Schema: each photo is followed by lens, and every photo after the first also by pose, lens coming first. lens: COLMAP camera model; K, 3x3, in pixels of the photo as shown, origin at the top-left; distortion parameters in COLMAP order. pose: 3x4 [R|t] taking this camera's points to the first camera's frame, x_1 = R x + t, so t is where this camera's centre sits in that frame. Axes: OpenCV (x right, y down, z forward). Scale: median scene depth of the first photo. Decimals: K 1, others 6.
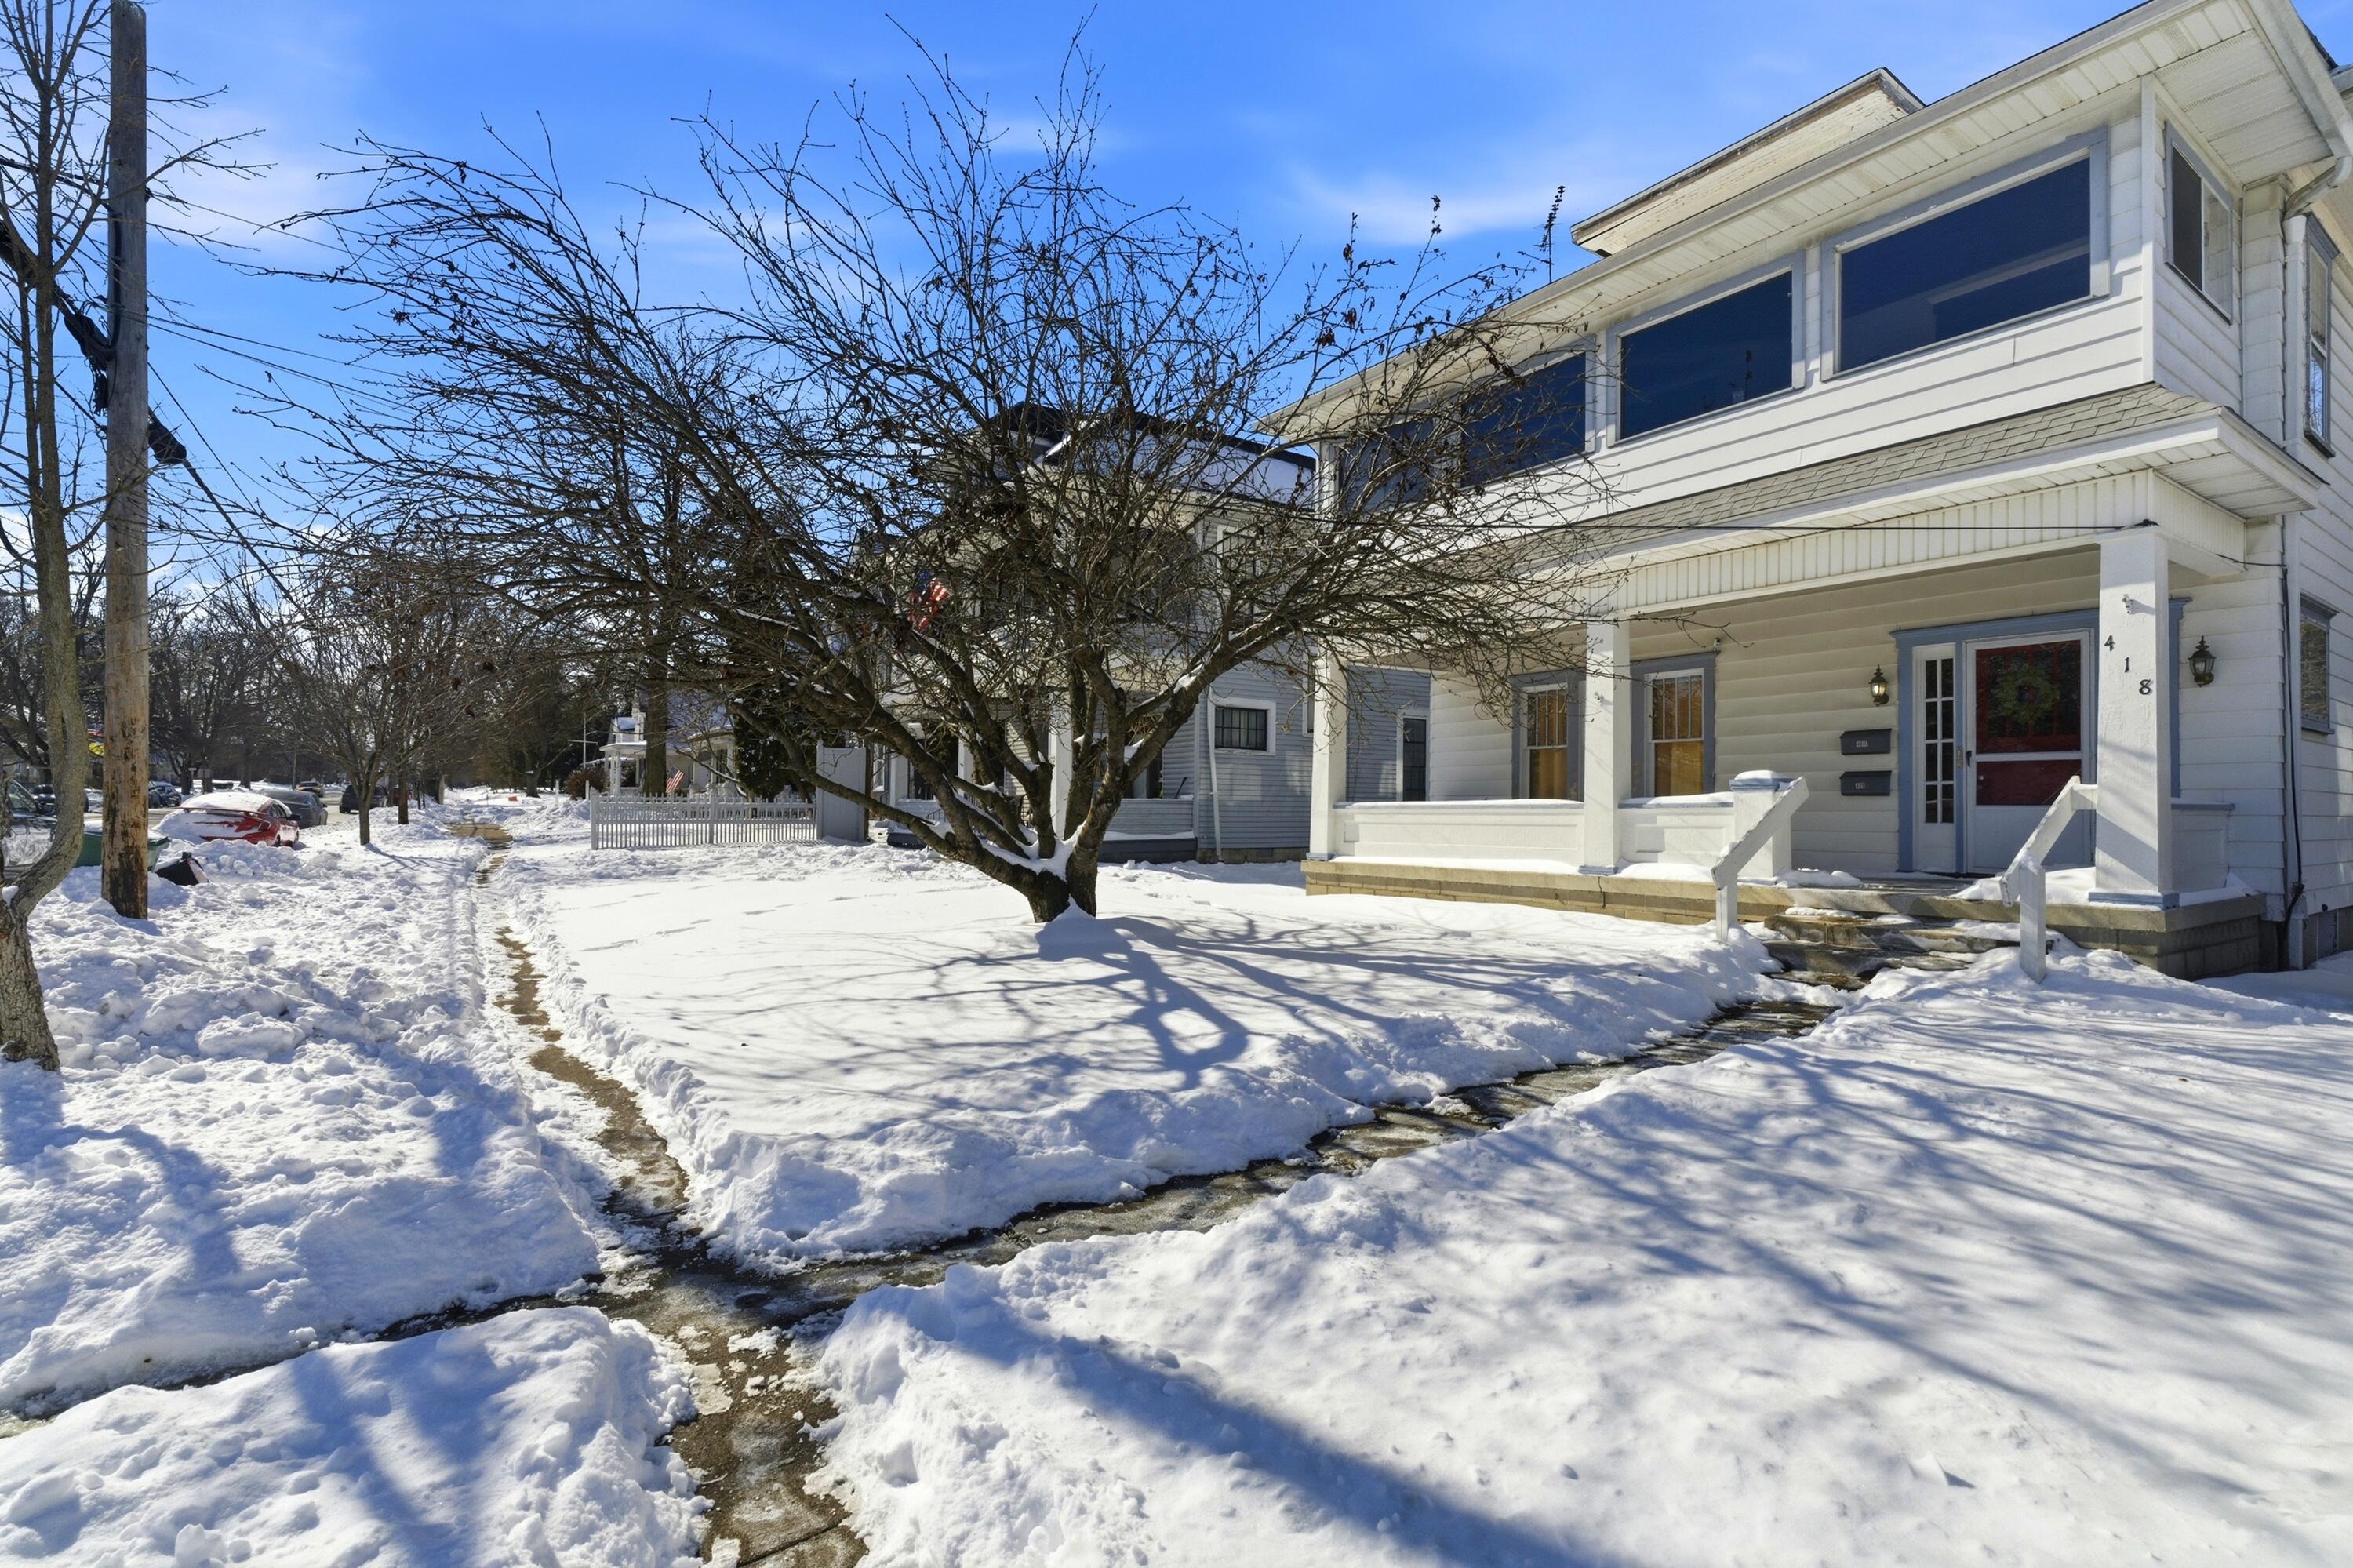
lens RADIAL K [[1110.3, 0, 1100.7], [0, 1110.3, 792.7], [0, 0, 1]] dist [-0.000343, 0.000008]
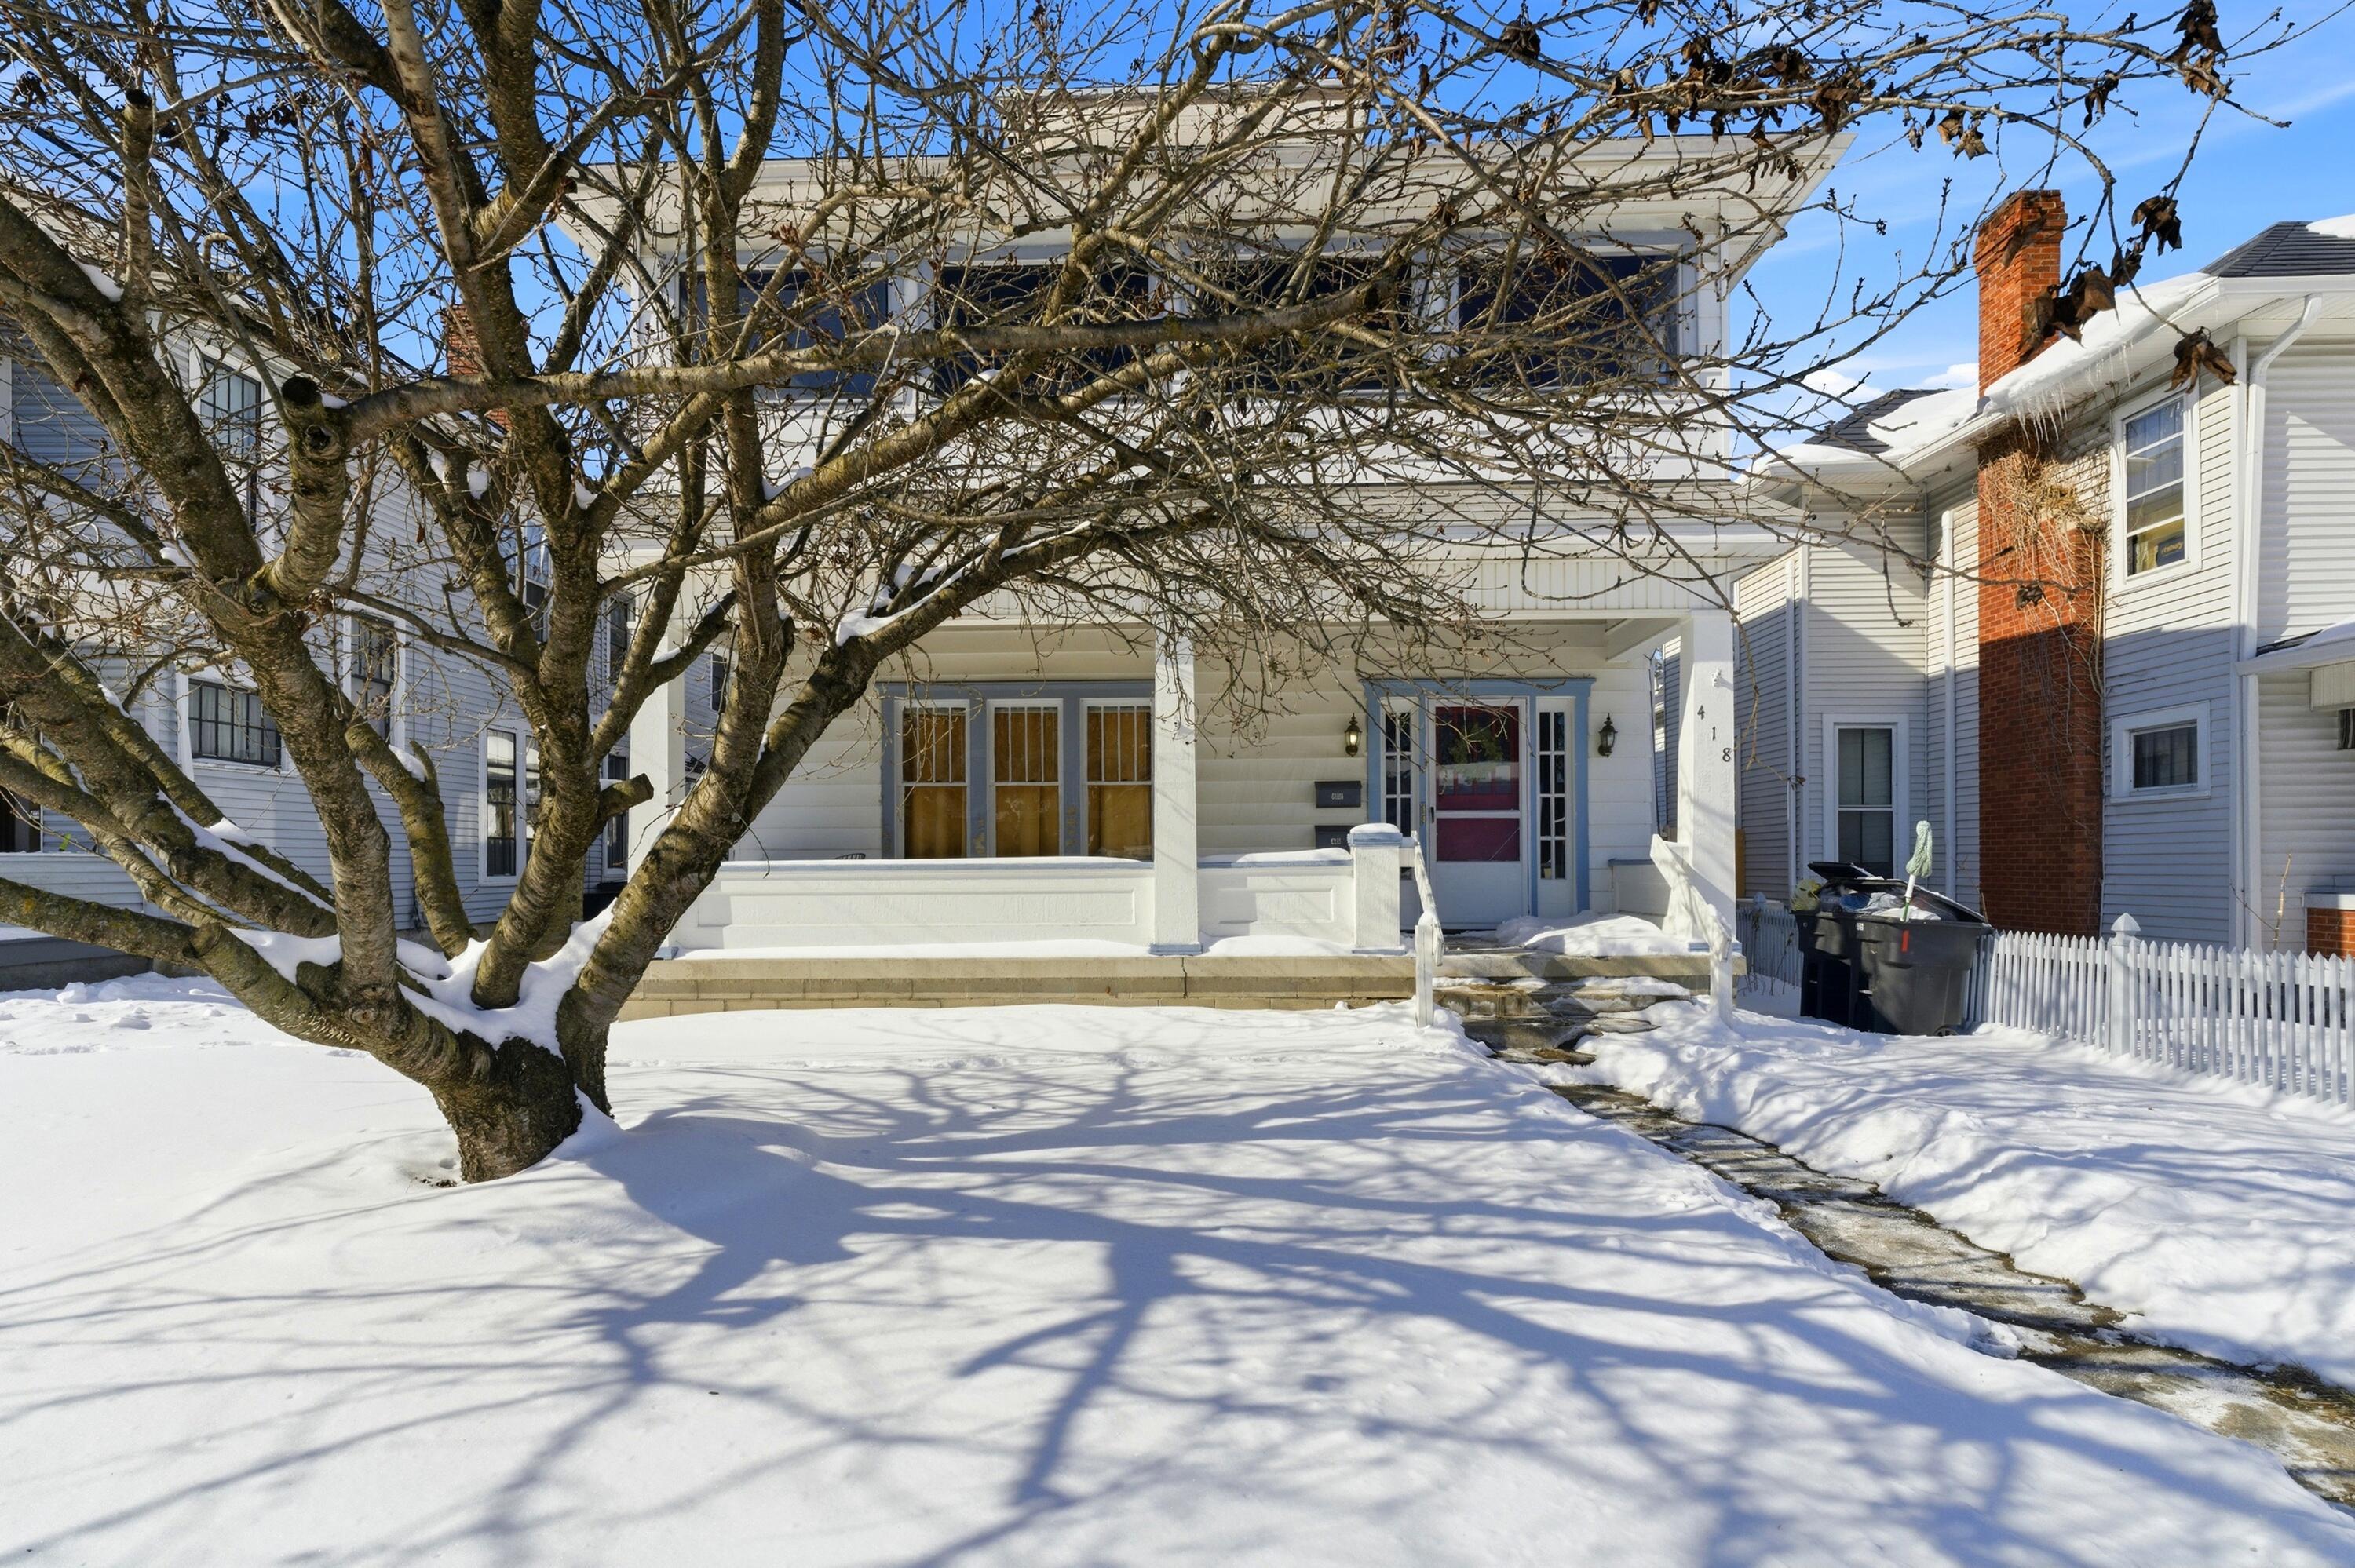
lens RADIAL K [[1303.6, 0, 1177.4], [0, 1303.6, 847.8], [0, 0, 1]] dist [-0.016908, 0.000684]
pose [[0.546707, 0.000341, 0.837324, -0.313769], [-0.005363, 0.999981, 0.003095, -0.003016], [-0.837307, -0.006183, 0.546698, 0.524862]]
